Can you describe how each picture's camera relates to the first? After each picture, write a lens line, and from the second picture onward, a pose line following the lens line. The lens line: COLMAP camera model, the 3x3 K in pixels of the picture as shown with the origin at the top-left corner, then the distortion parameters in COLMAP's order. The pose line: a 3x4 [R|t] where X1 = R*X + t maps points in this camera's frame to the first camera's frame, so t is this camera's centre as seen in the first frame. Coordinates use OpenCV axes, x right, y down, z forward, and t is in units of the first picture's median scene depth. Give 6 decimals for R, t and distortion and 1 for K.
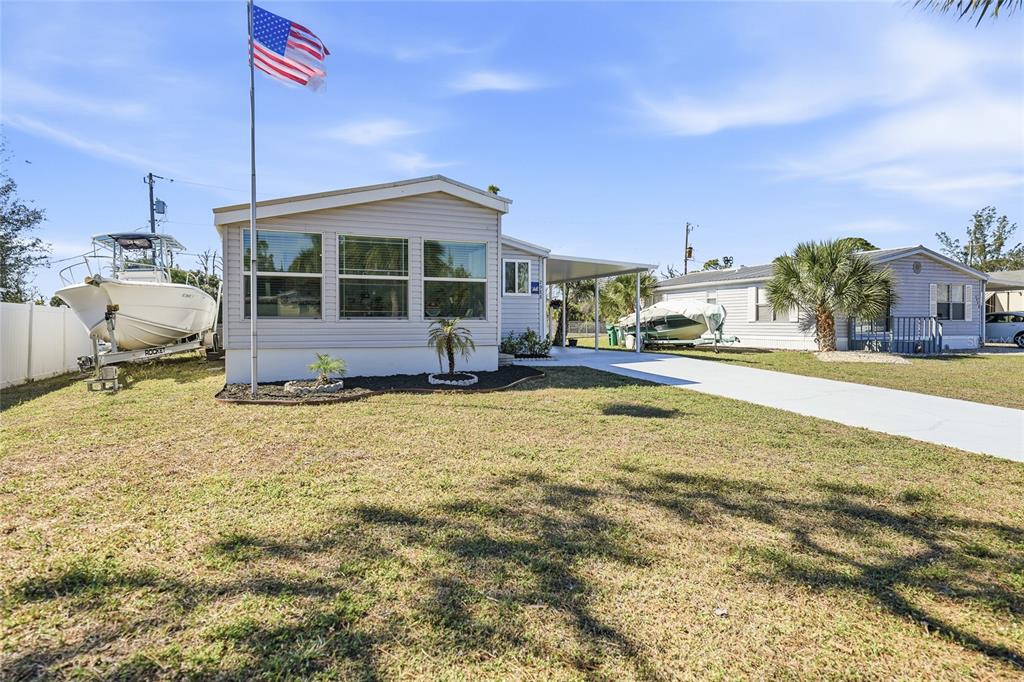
lens RADIAL K [[542.9, 0, 512.0], [0, 542.9, 341.0], [0, 0, 1]] dist [0.009909, 0.000686]
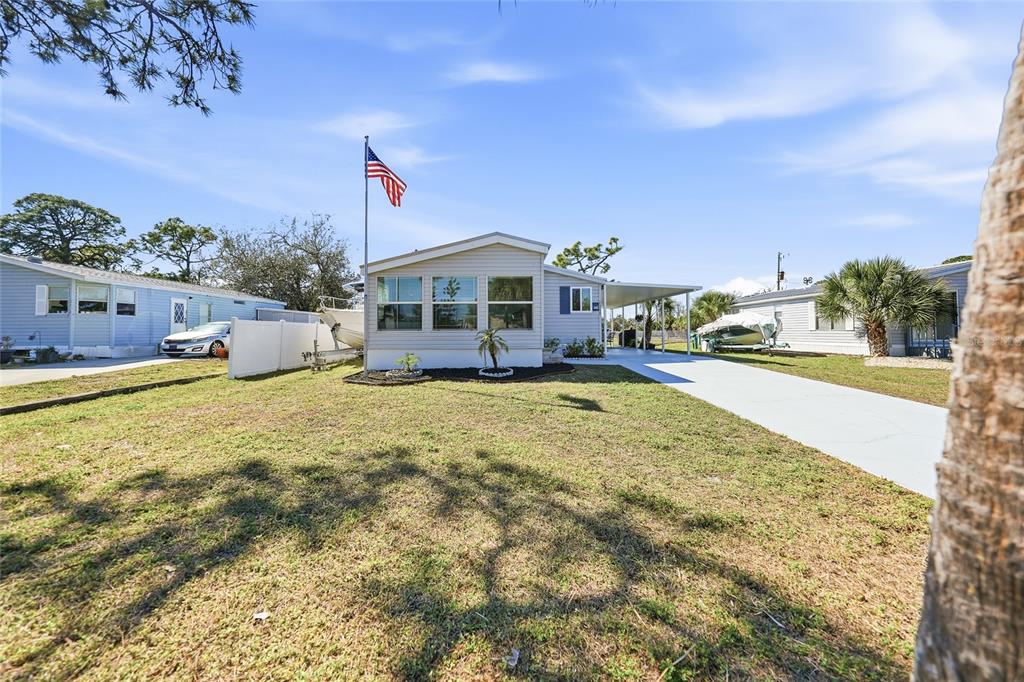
lens RADIAL K [[356.2, 0, 515.1], [0, 356.2, 338.3], [0, 0, 1]] dist [-0.026537, 0.006062]
pose [[0.936595, 0.003024, -0.350400, 0.168009], [-0.008137, 0.999881, -0.013120, -0.004357], [0.350319, 0.015139, 0.936508, 0.084848]]
